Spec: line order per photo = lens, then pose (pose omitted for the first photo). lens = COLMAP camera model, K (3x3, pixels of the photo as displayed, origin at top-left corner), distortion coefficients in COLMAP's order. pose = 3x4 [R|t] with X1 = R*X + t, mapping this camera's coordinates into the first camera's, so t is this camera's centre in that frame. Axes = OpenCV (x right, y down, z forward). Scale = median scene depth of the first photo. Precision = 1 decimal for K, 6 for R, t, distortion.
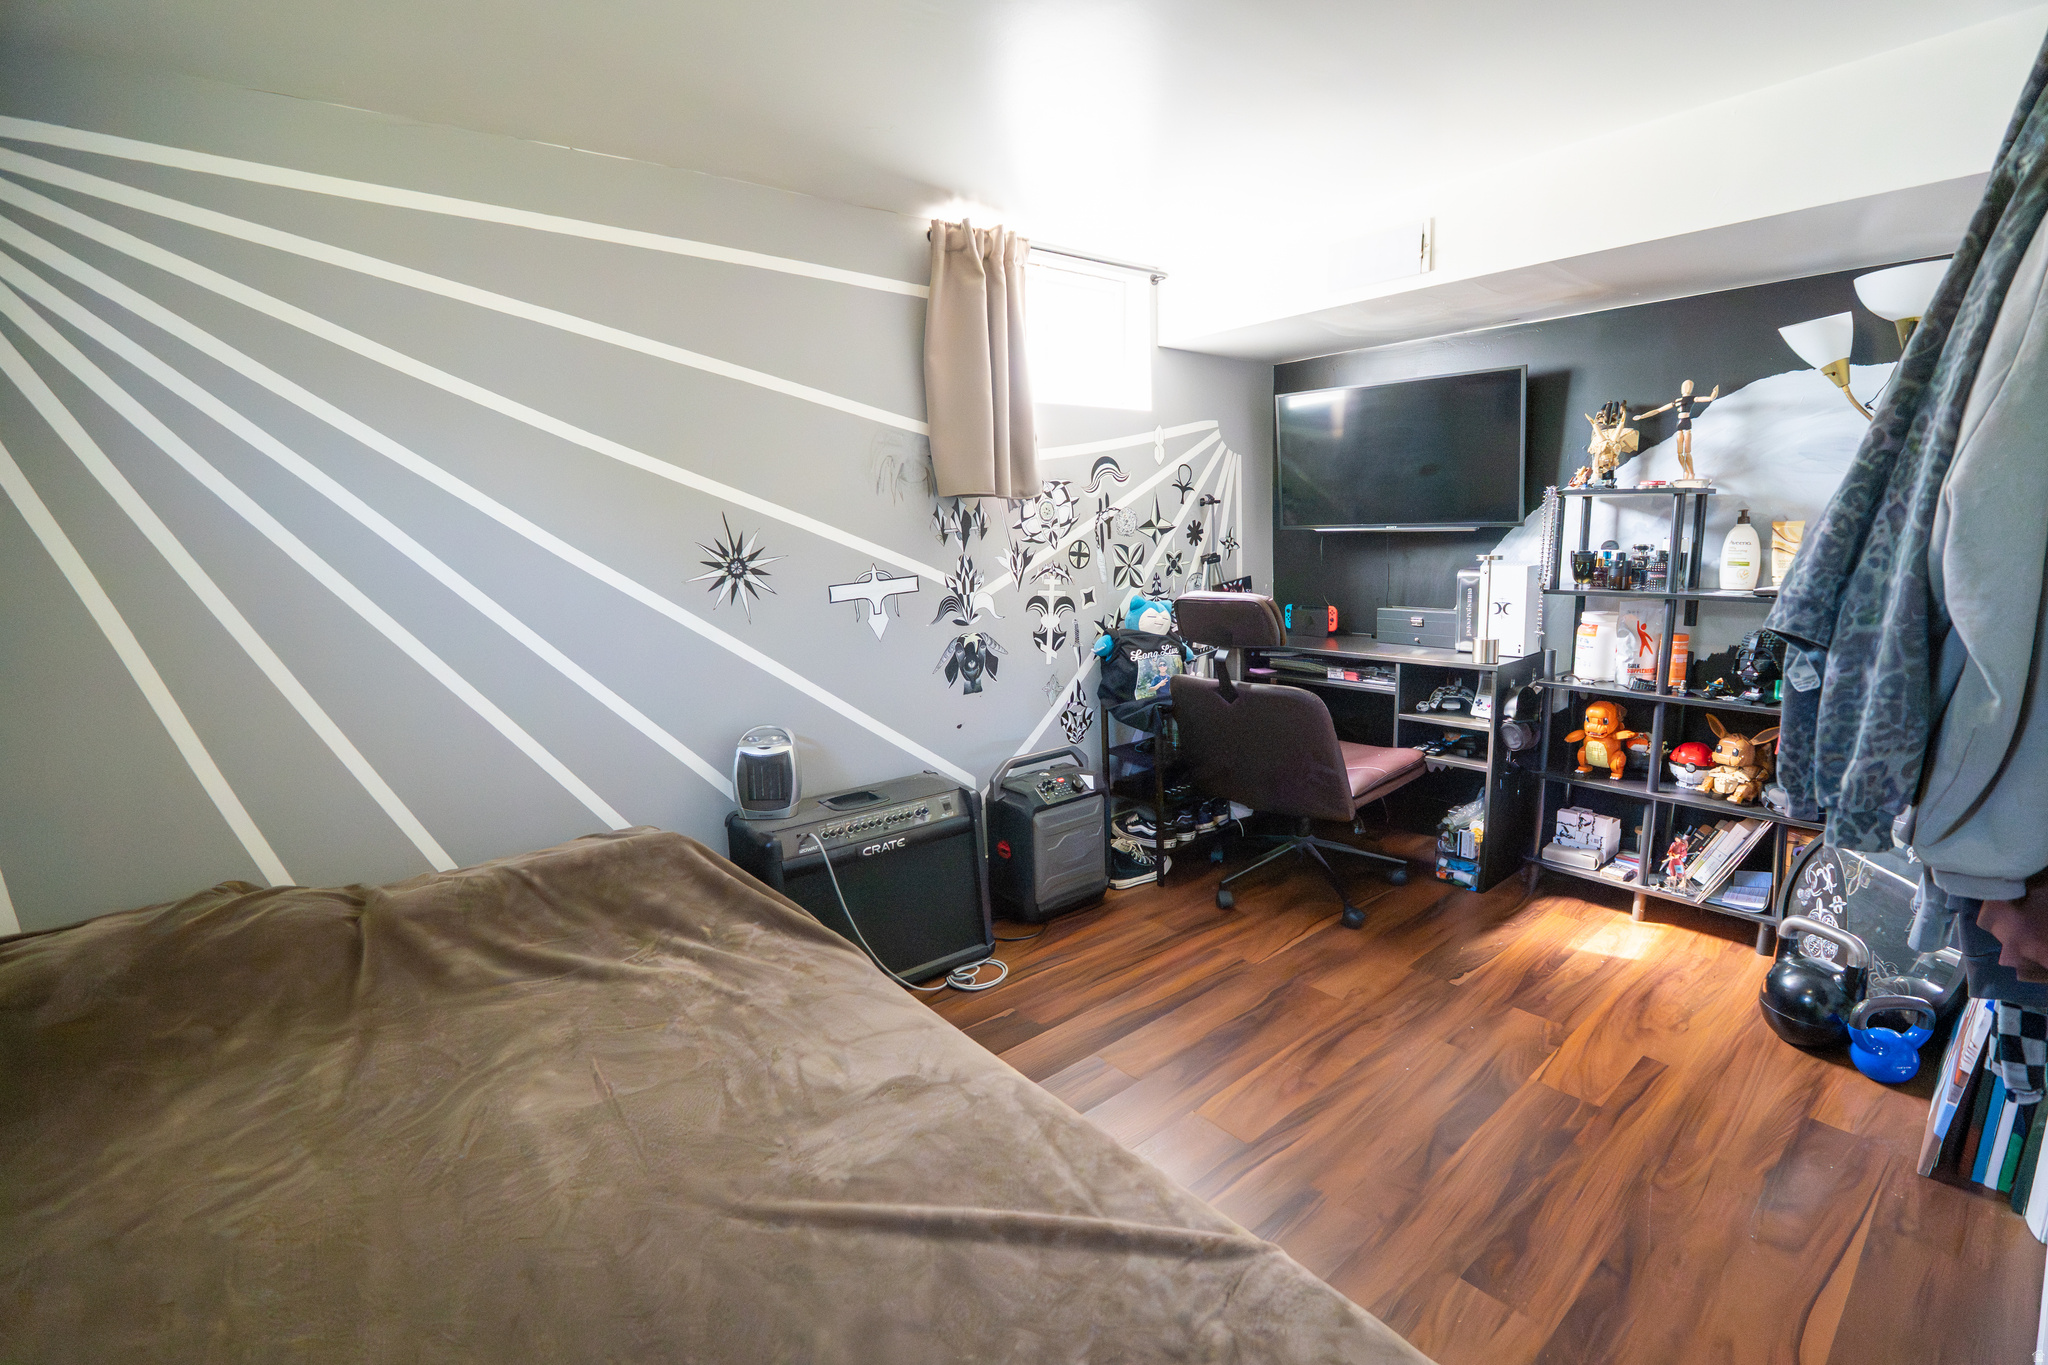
lens RADIAL K [[904.5, 0, 1027.2], [0, 904.5, 688.6], [0, 0, 1]] dist [-0.068217, 0.014714]
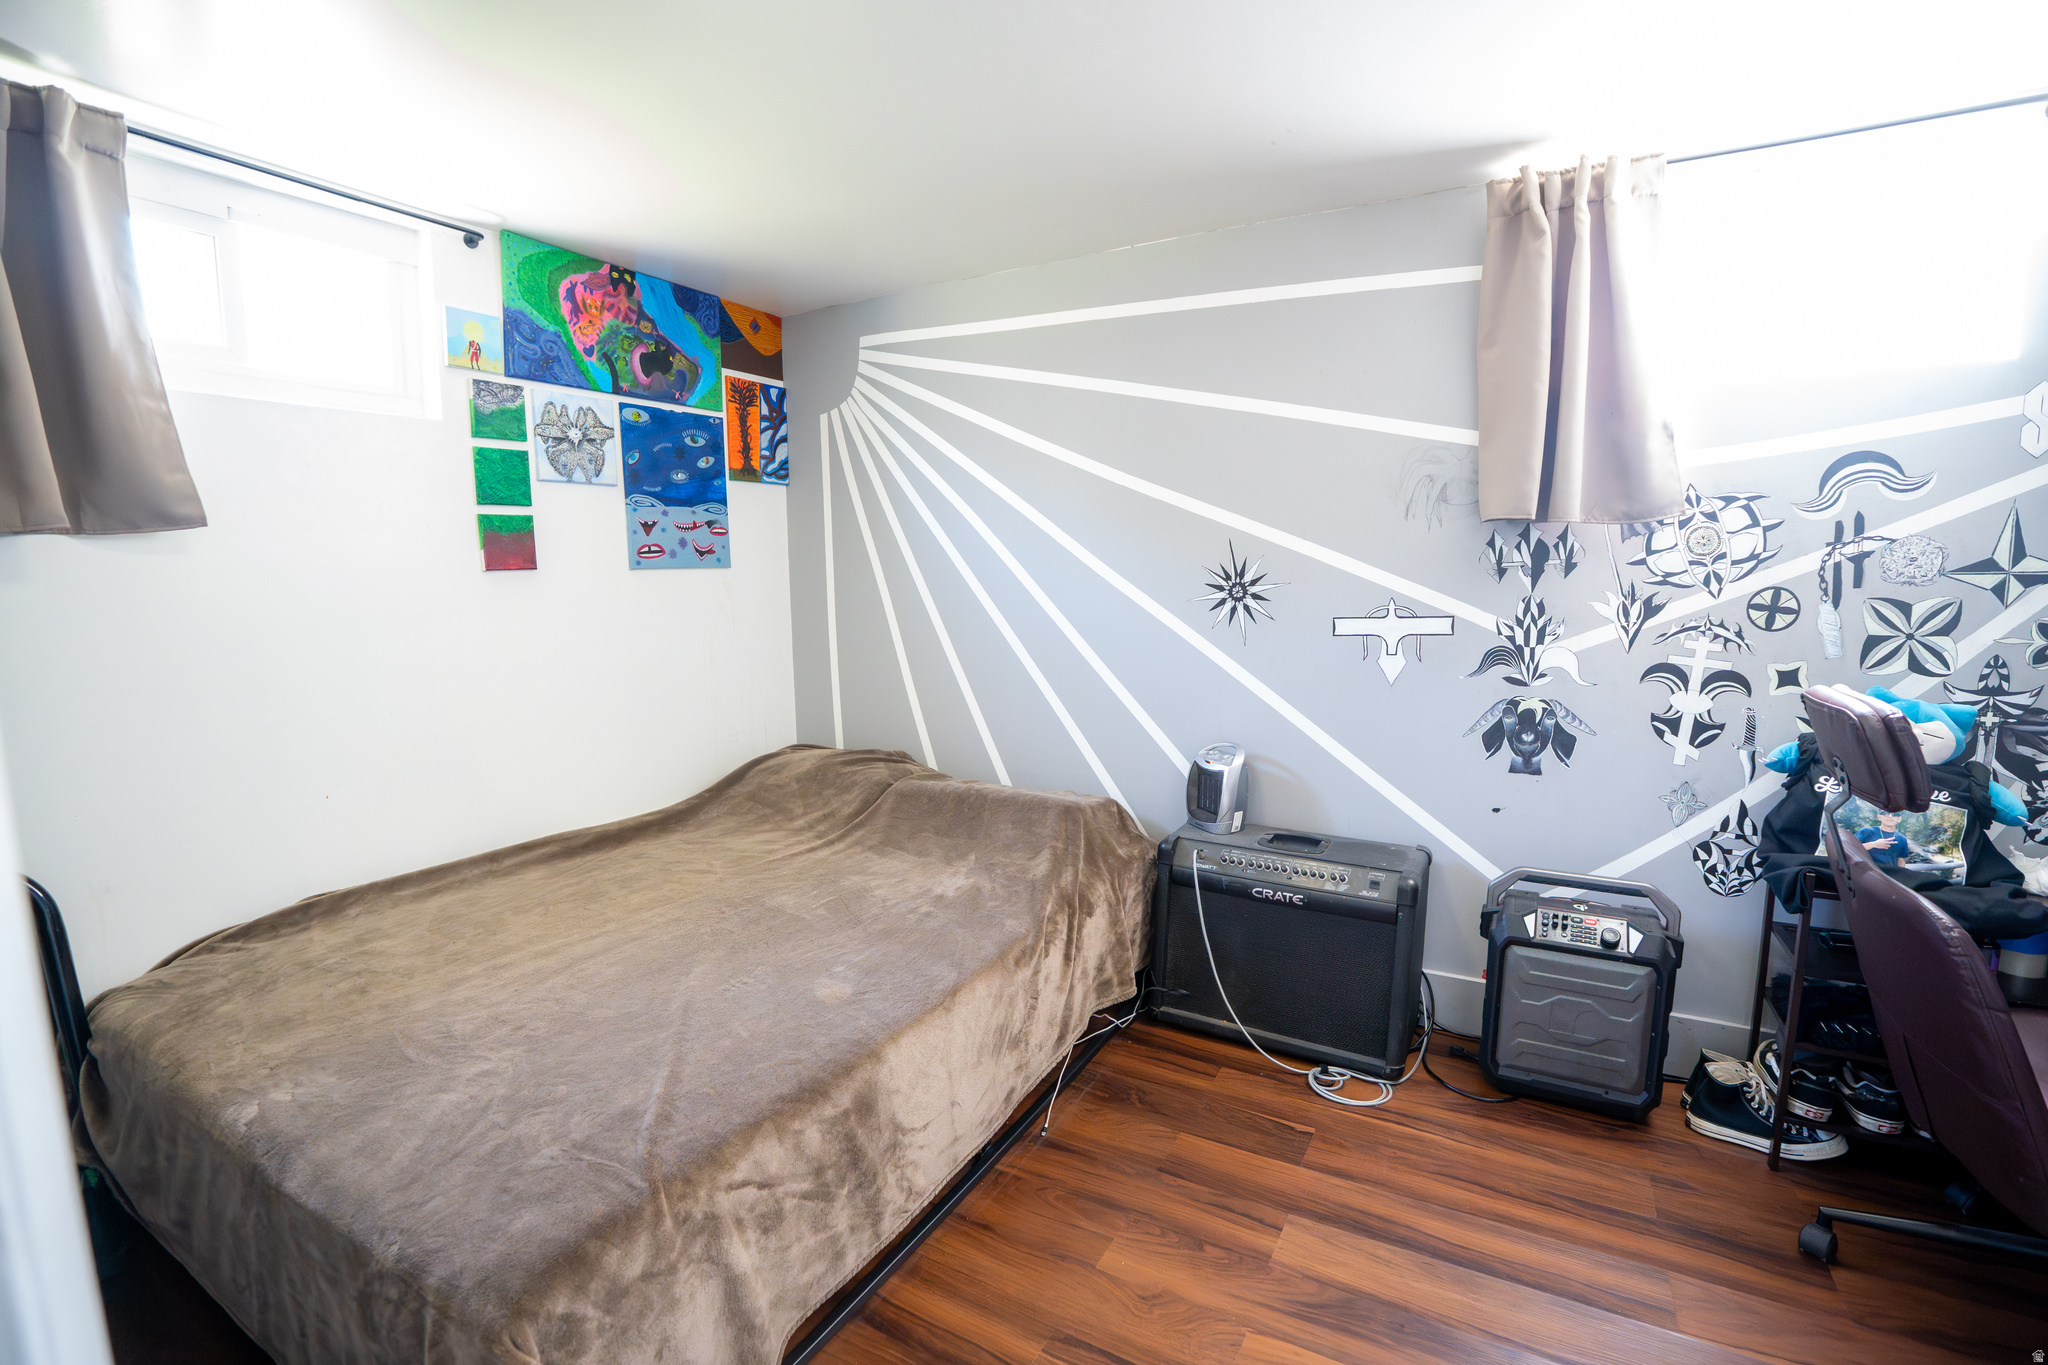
lens RADIAL K [[904.5, 0, 1027.2], [0, 904.5, 688.6], [0, 0, 1]] dist [-0.068217, 0.014714]
pose [[0.360582, 0.153068, -0.920082, 0.471621], [-0.170635, 0.980620, 0.096268, -0.066849], [0.916986, 0.122286, 0.379713, 0.311592]]
